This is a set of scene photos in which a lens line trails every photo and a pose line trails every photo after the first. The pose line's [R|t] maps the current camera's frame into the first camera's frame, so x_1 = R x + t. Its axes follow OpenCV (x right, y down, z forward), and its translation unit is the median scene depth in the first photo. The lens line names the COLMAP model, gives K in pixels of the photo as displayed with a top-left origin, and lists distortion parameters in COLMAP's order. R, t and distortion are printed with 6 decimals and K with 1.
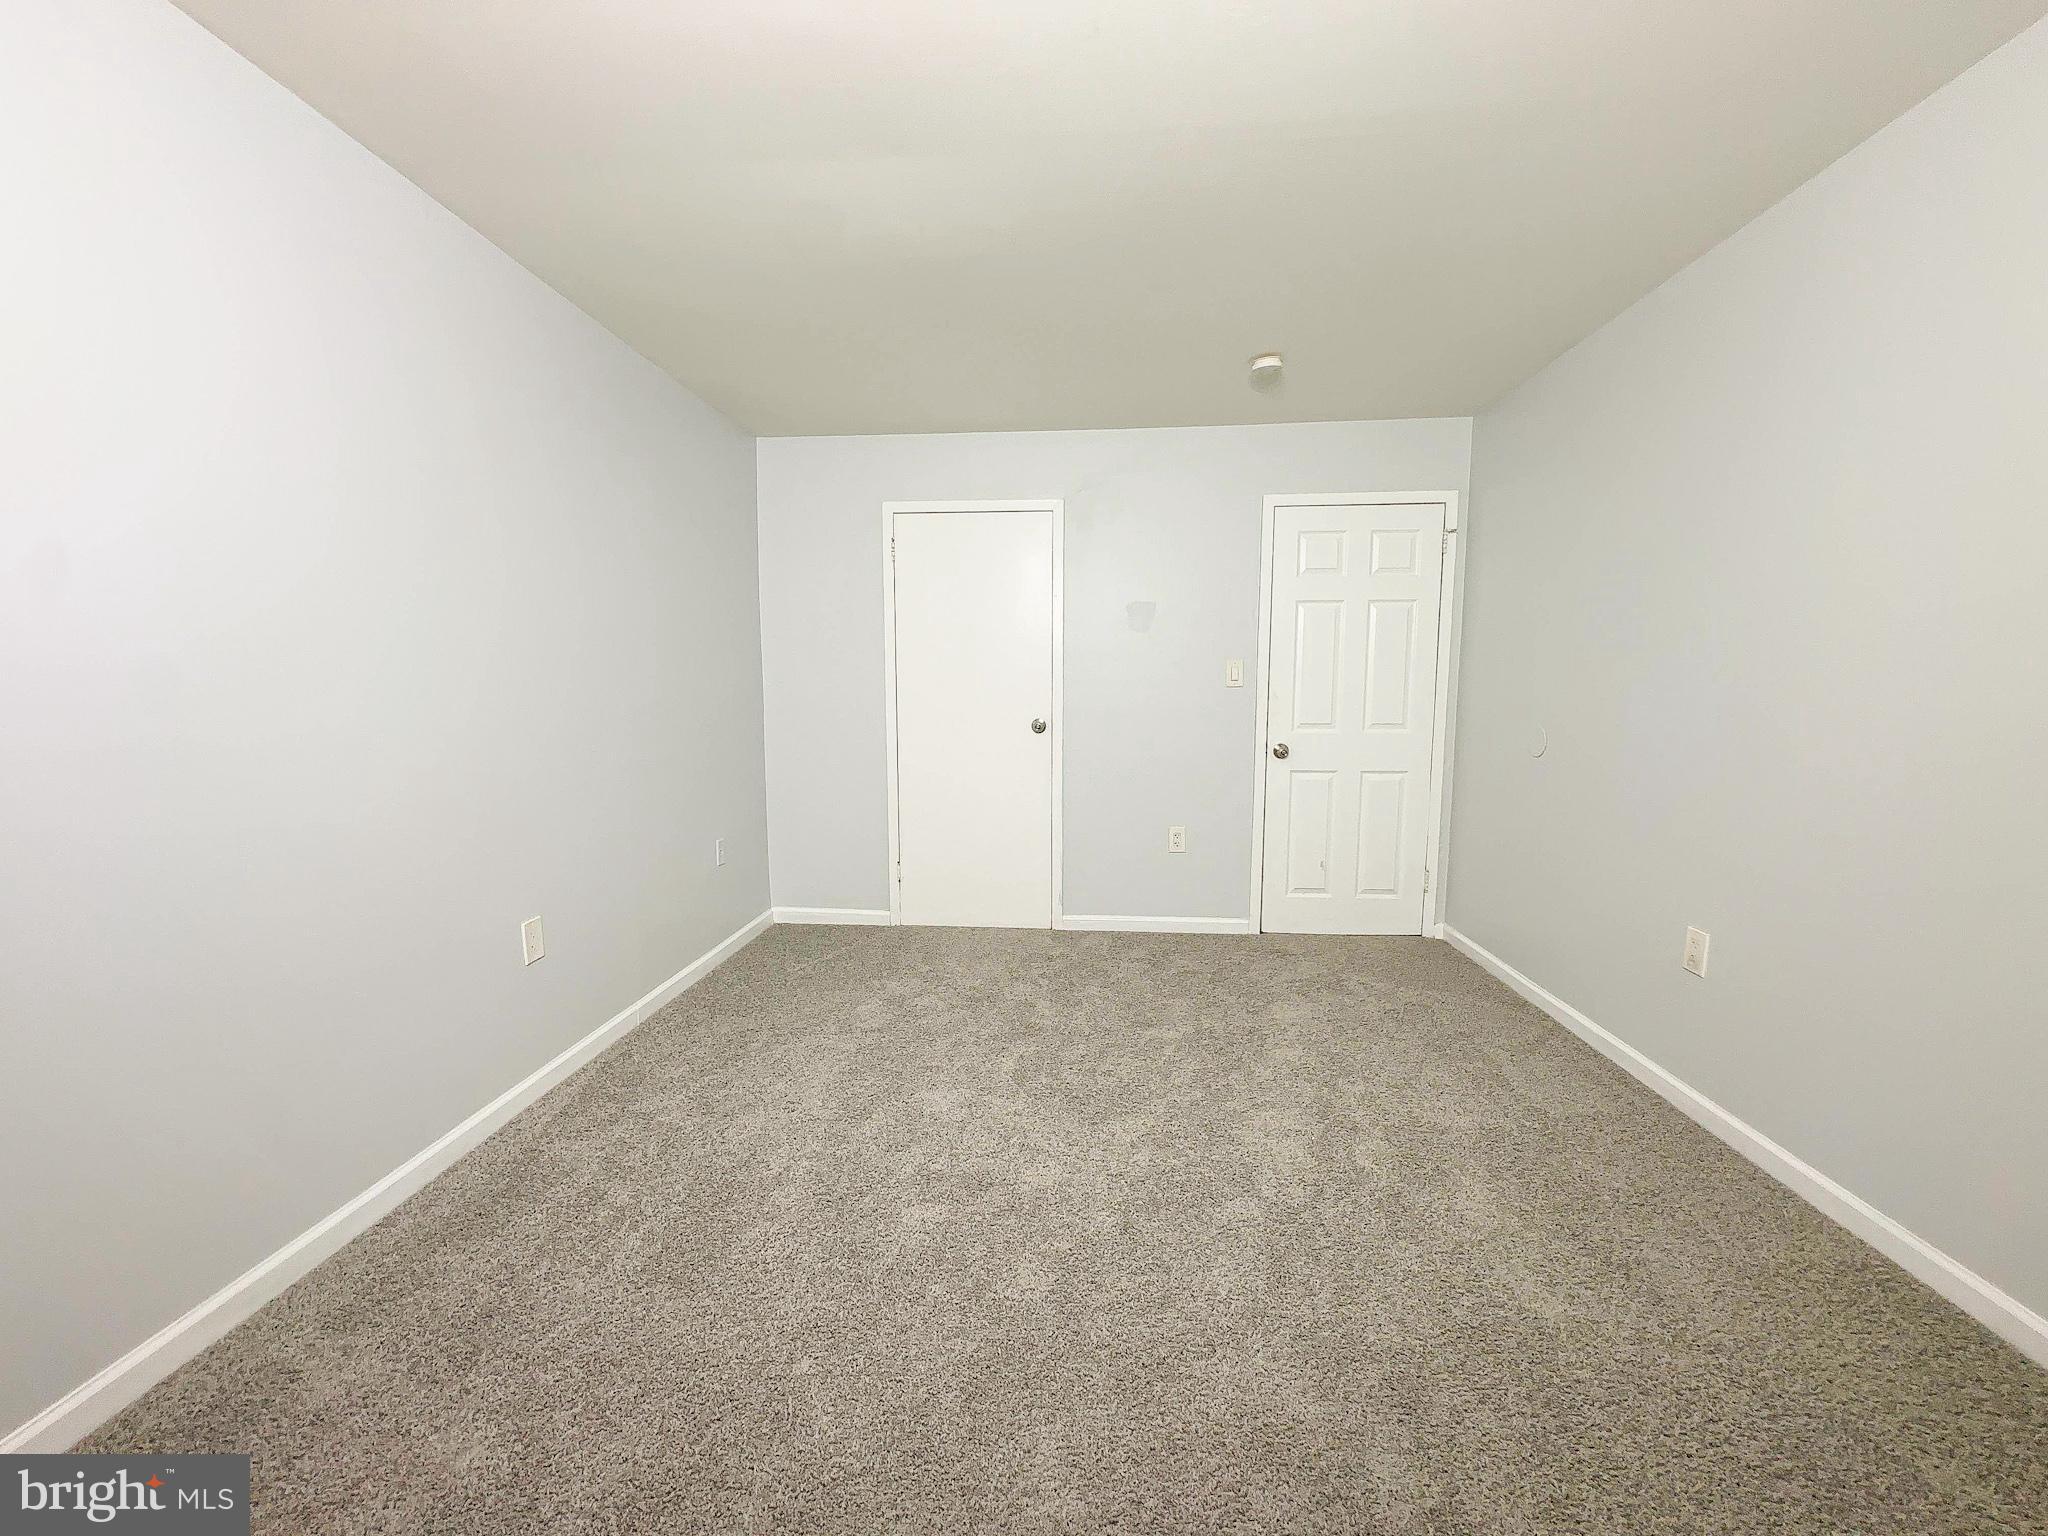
lens RADIAL K [[815.4, 0, 1017.0], [0, 815.4, 769.2], [0, 0, 1]] dist [0.000767, 0.002058]
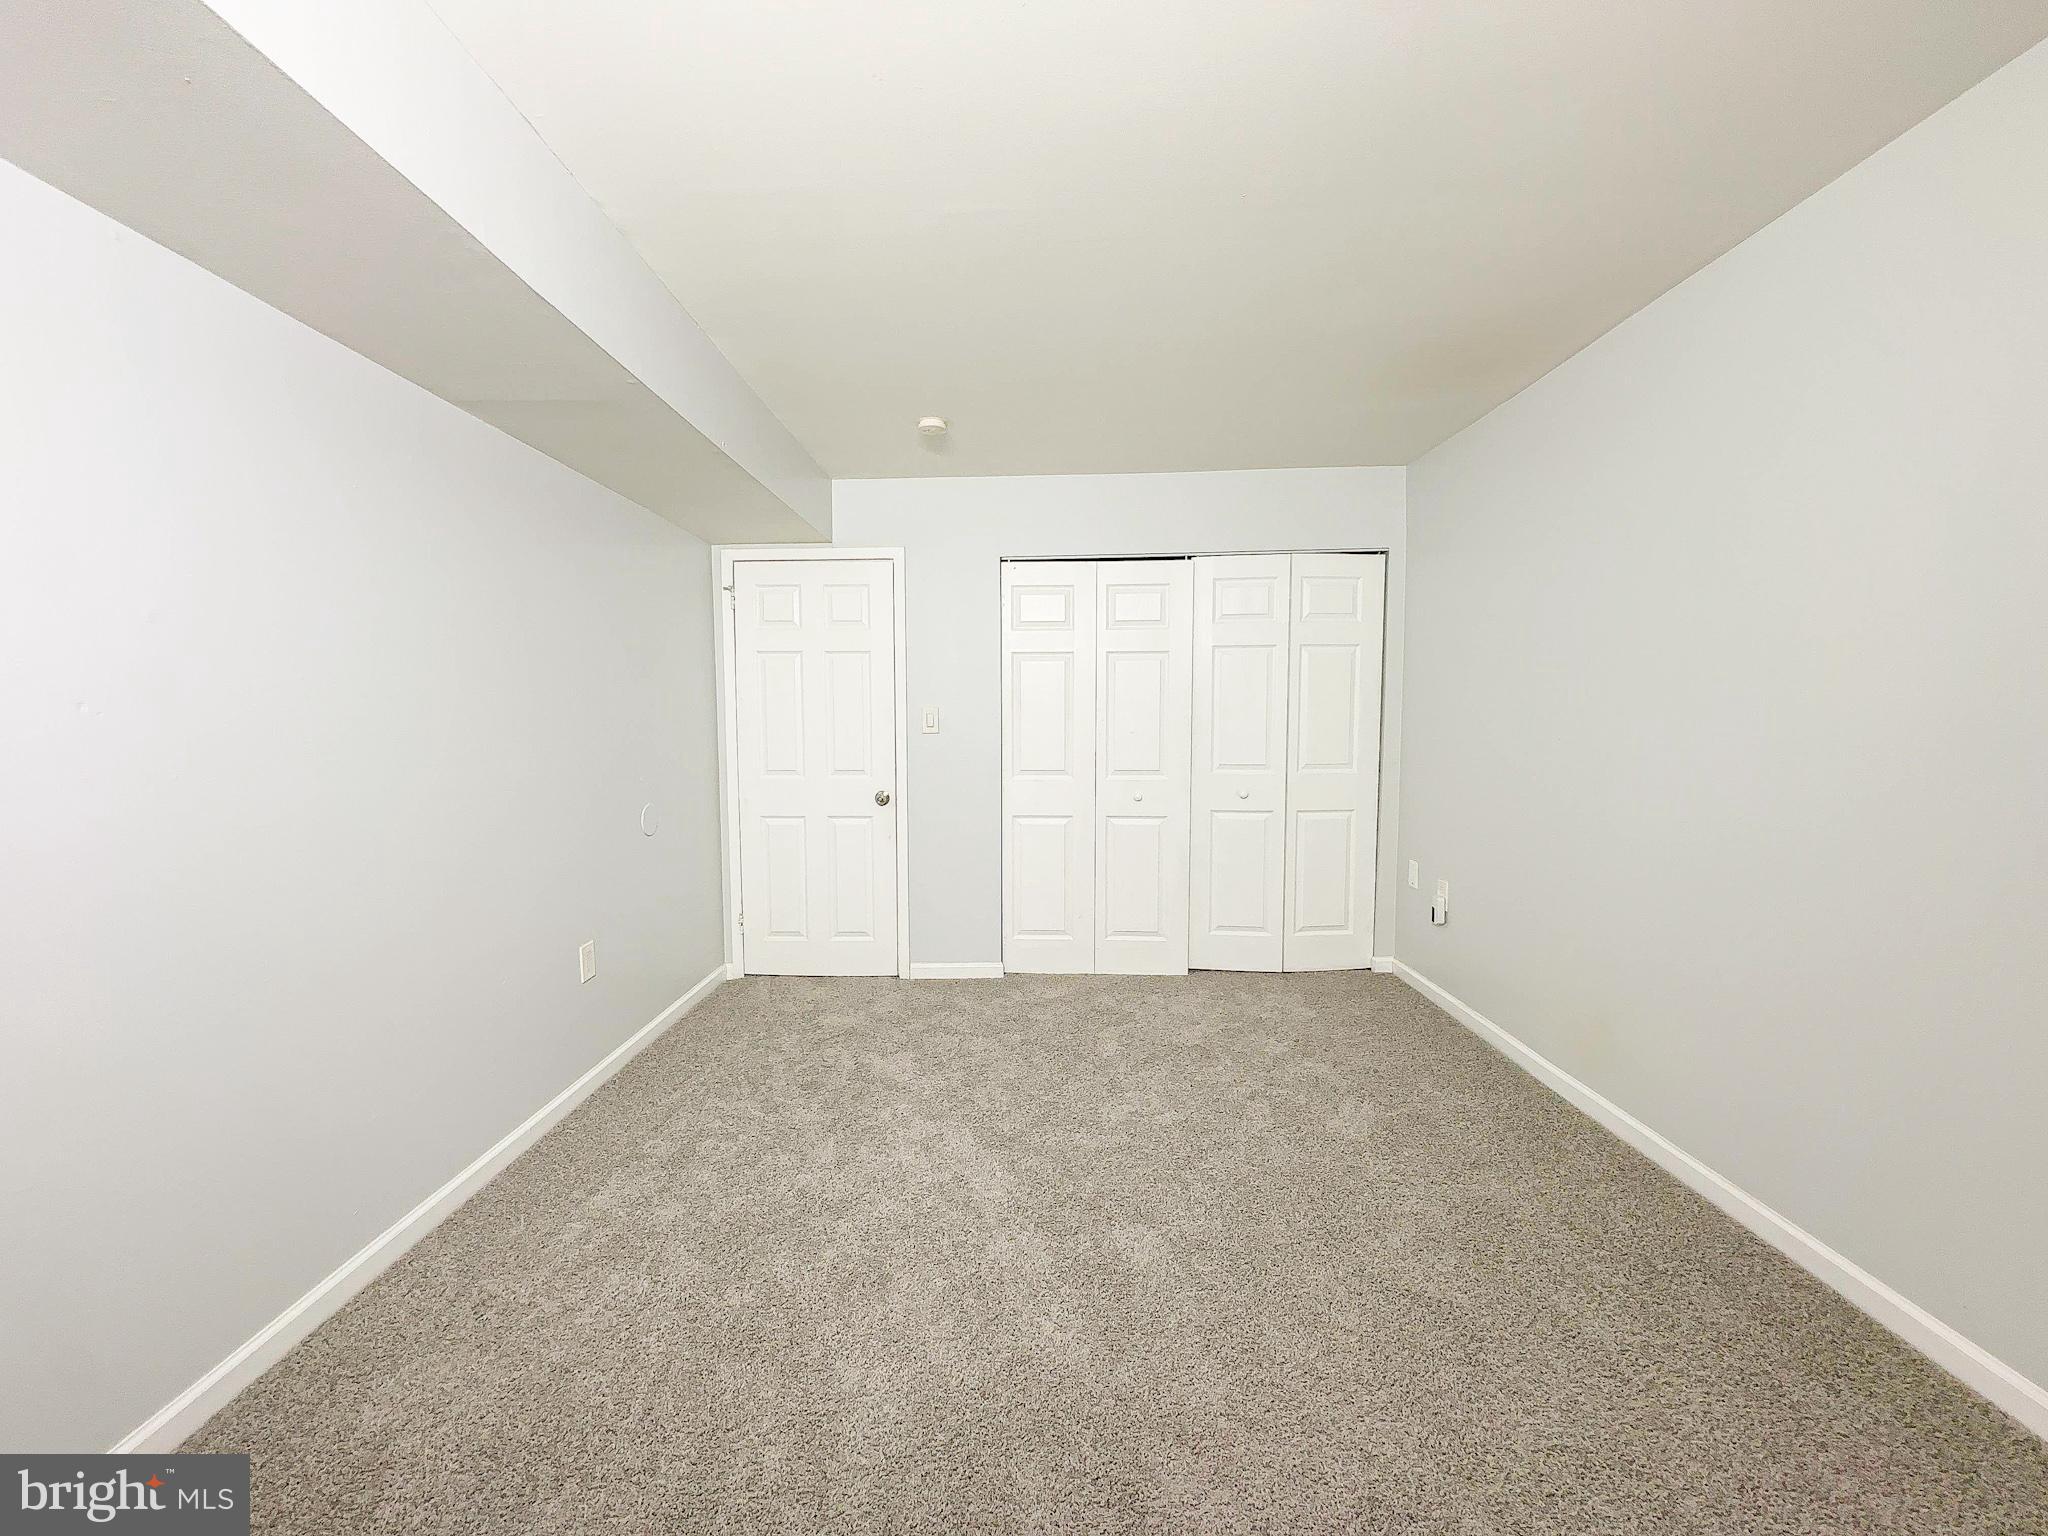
lens RADIAL K [[815.4, 0, 1032.3], [0, 815.4, 765.0], [0, 0, 1]] dist [0.000767, 0.002058]
pose [[0.997476, -0.012650, 0.069863, 0.139923], [0.016721, 0.998178, -0.057983, -0.000390], [-0.069002, 0.059005, 0.995870, -0.006499]]
